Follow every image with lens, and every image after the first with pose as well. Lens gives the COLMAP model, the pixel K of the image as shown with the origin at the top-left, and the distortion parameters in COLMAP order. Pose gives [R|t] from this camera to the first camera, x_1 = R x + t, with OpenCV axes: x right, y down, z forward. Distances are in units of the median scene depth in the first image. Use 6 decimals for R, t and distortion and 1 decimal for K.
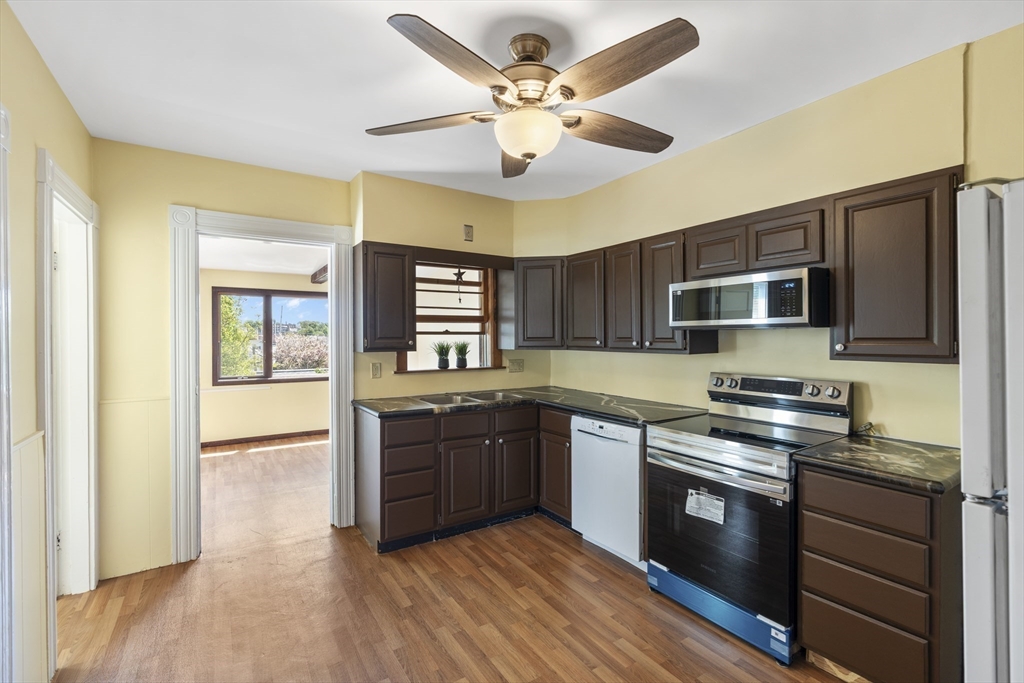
lens RADIAL K [[466.4, 0, 514.8], [0, 466.4, 342.5], [0, 0, 1]] dist [-0.008490, 0.002990]
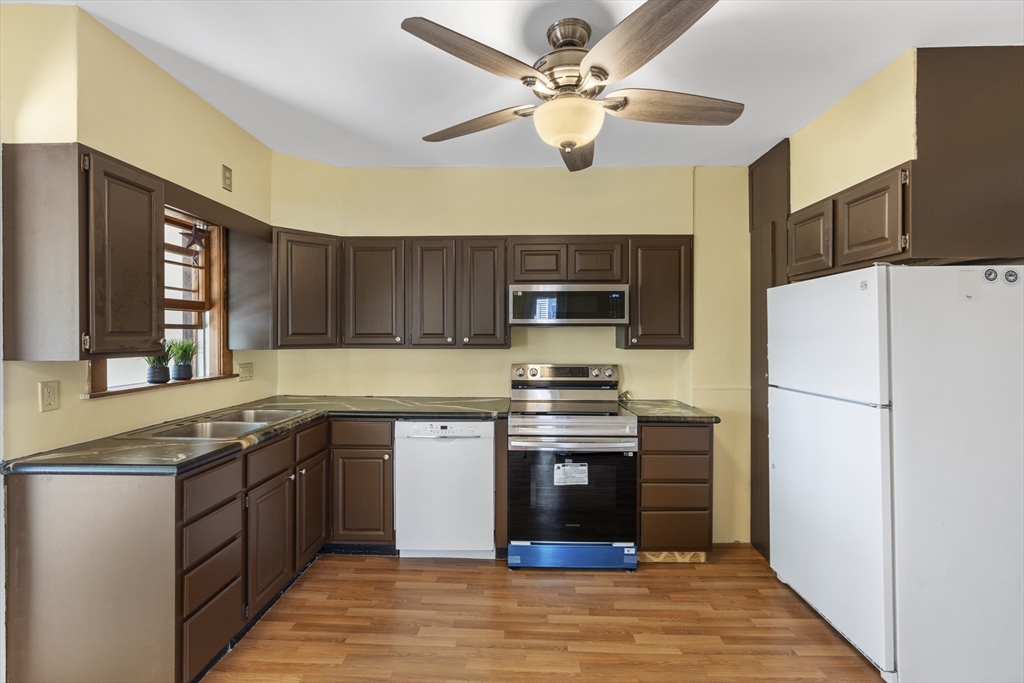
lens RADIAL K [[466.4, 0, 518.4], [0, 466.4, 337.6], [0, 0, 1]] dist [-0.008490, 0.002990]
pose [[0.565352, -0.004060, 0.824840, -0.539196], [0.007582, 0.999971, -0.000275, -0.001131], [-0.824815, 0.006409, 0.565367, 0.352035]]
